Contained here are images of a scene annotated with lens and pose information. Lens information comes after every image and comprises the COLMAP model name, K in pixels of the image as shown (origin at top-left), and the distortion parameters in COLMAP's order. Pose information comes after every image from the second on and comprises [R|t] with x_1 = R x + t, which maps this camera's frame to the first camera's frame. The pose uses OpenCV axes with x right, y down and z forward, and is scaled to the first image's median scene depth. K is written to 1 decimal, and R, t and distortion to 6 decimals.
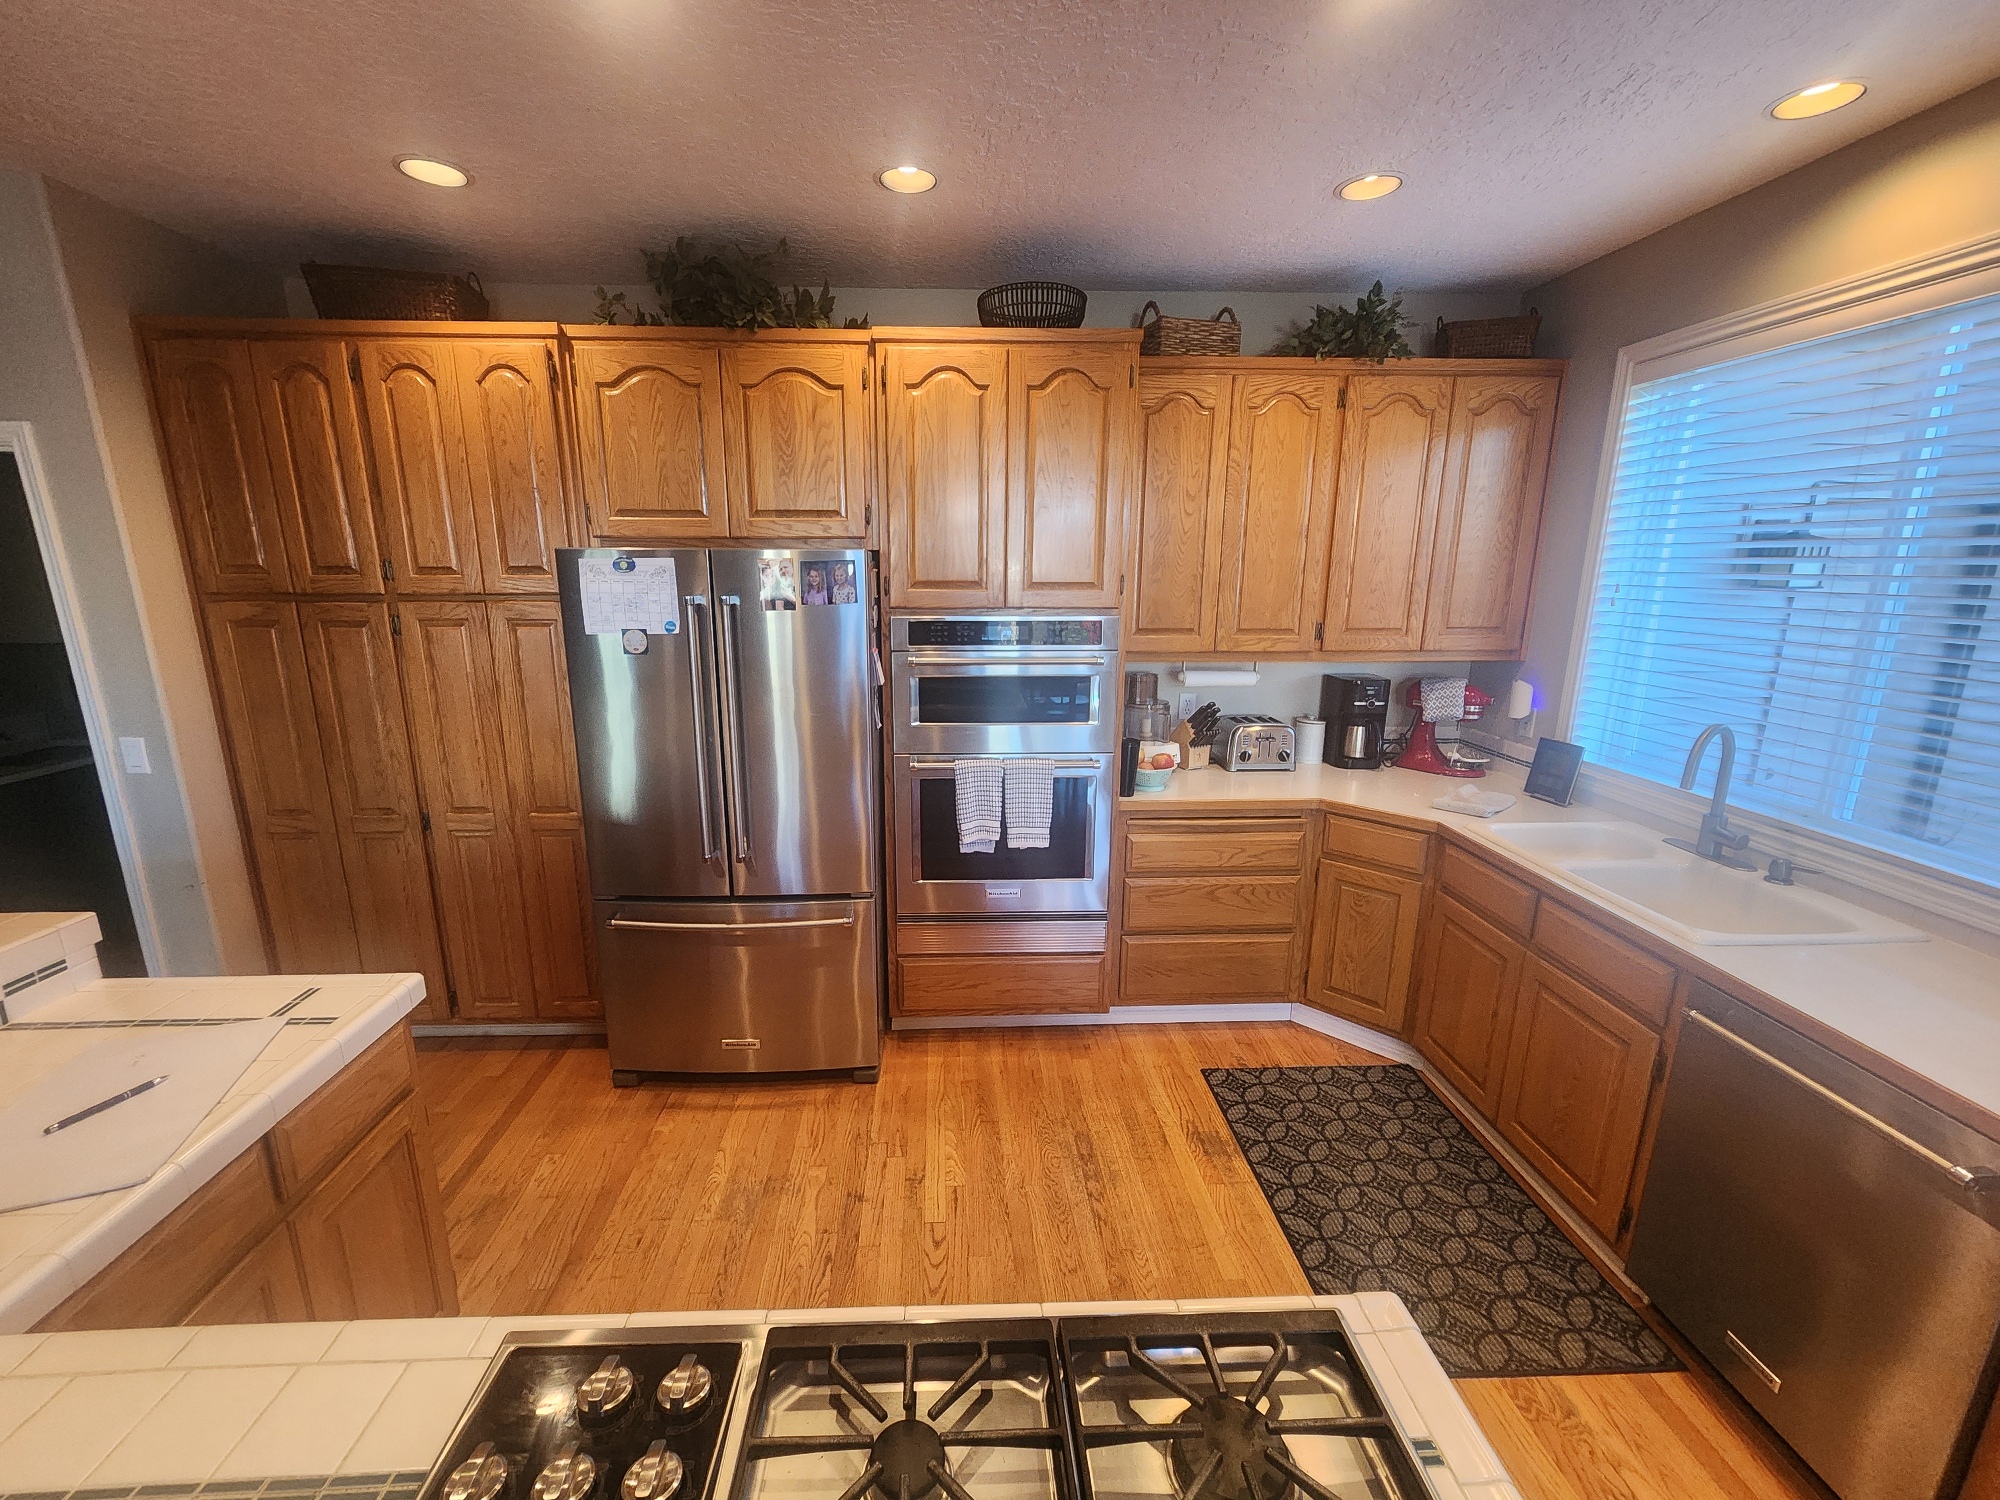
lens RADIAL K [[821.5, 0, 965.6], [0, 821.5, 756.6], [0, 0, 1]] dist [0.004533, 0.000401]
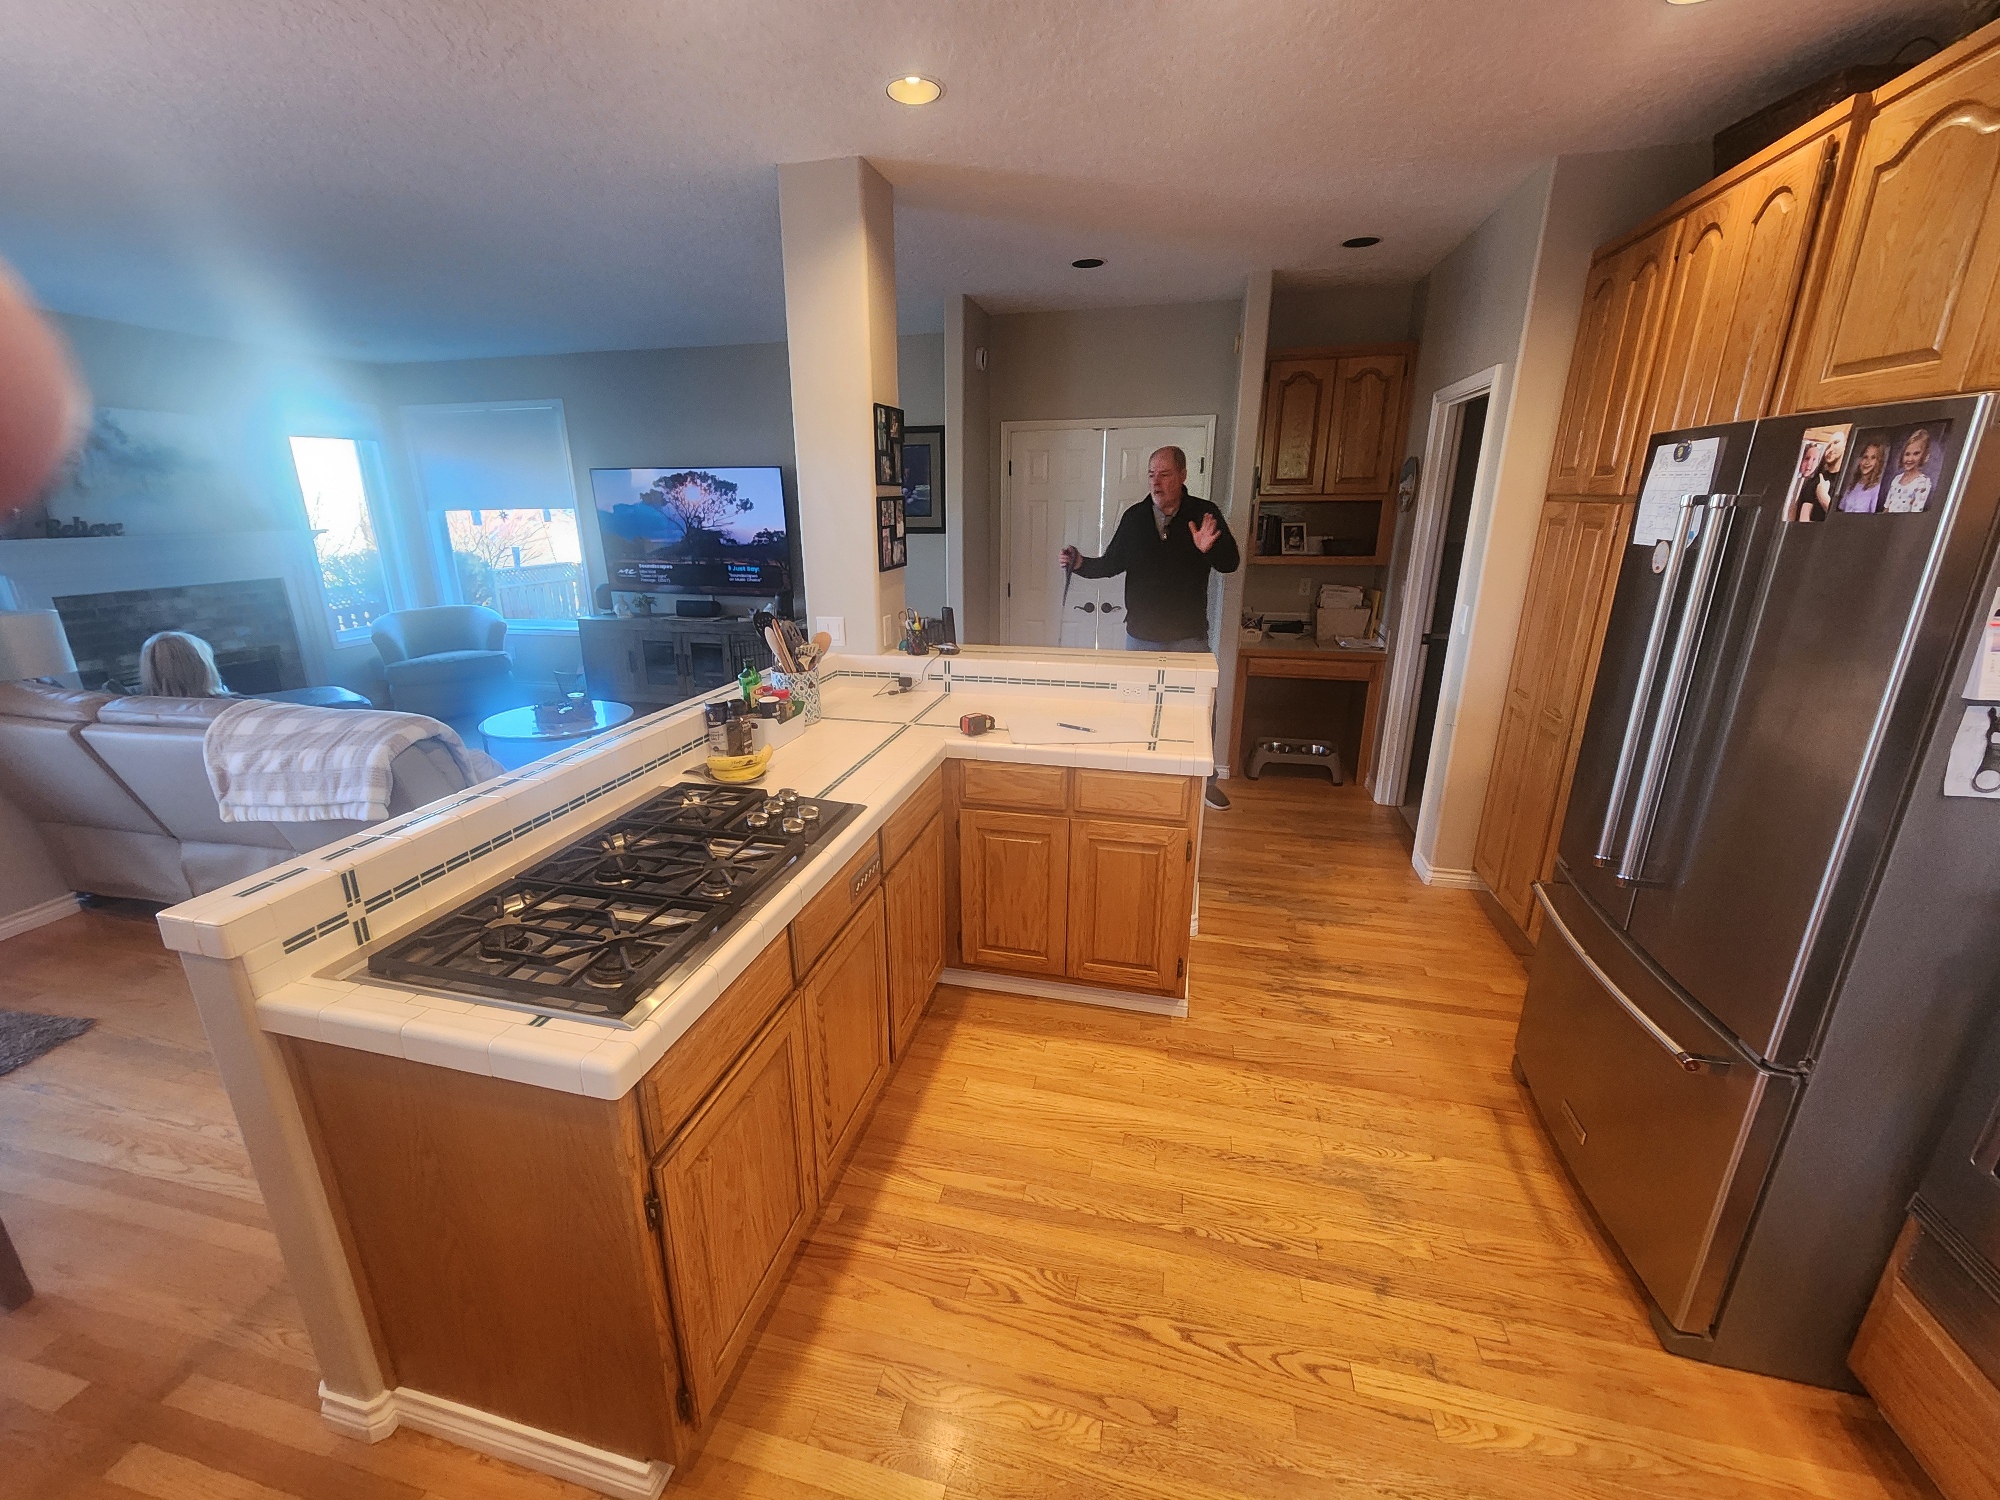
lens RADIAL K [[823.2, 0, 971.1], [0, 823.2, 754.9], [0, 0, 1]] dist [-0.000448, 0.000929]
pose [[-0.277865, 0.289551, -0.915943, 0.460585], [-0.214141, 0.910828, 0.352897, -0.094613], [0.936448, 0.294199, -0.191083, 0.545276]]
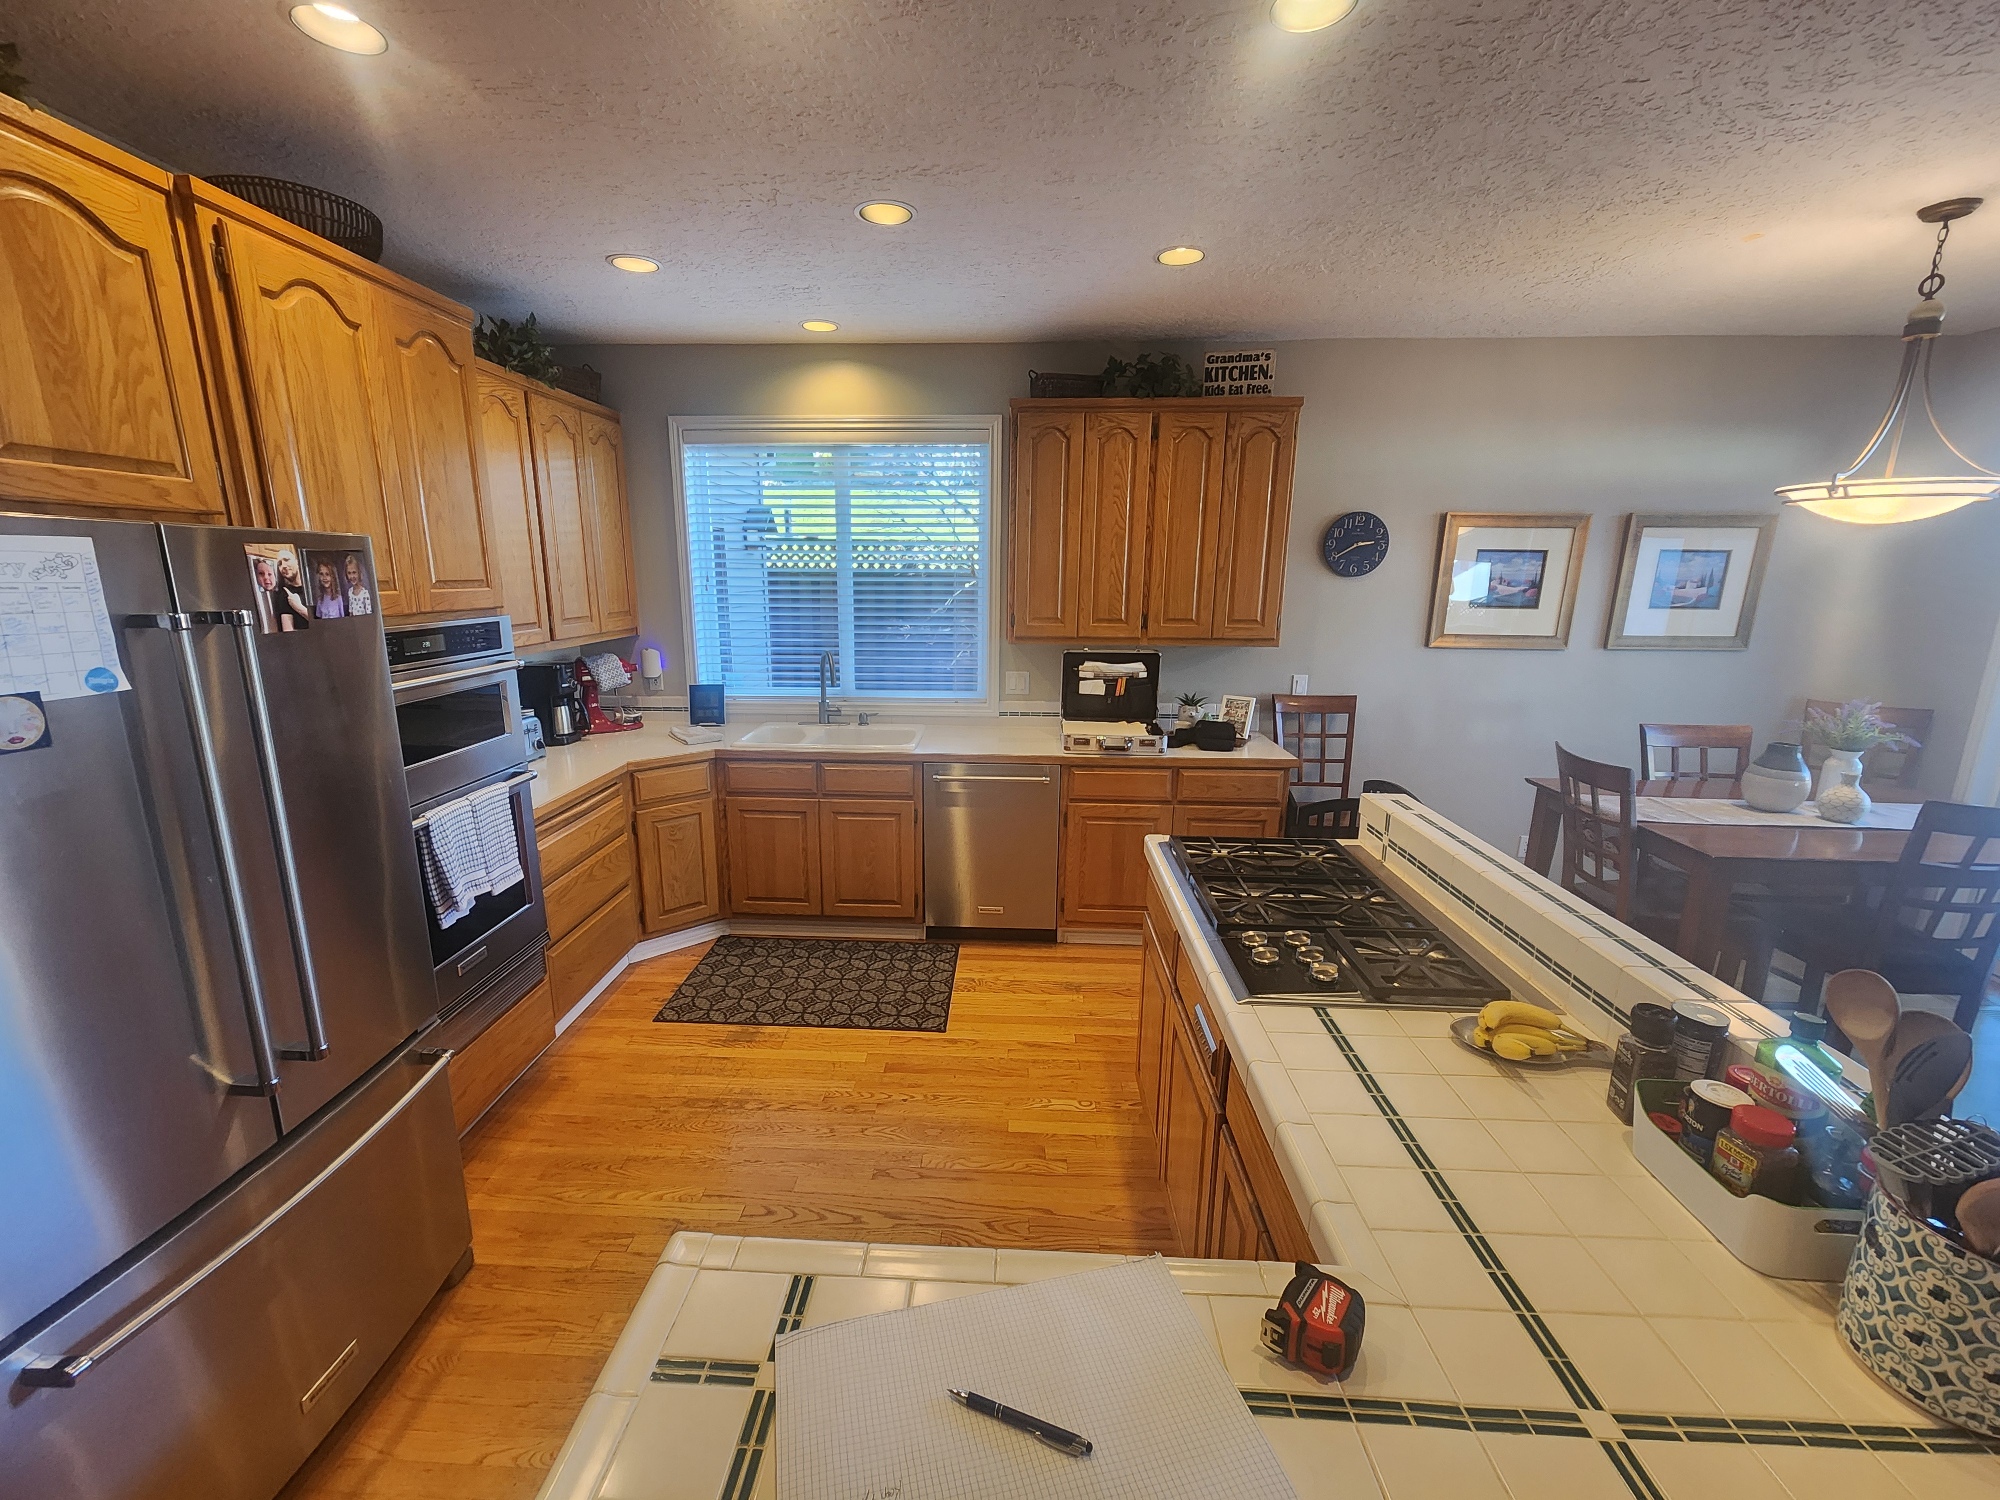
lens RADIAL K [[820.1, 0, 971.7], [0, 820.1, 753.4], [0, 0, 1]] dist [-0.001563, -0.000328]
pose [[0.084274, -0.219185, 0.972037, -0.708507], [0.224093, 0.954687, 0.195844, -0.084810], [-0.970917, 0.201322, 0.129573, 0.398723]]
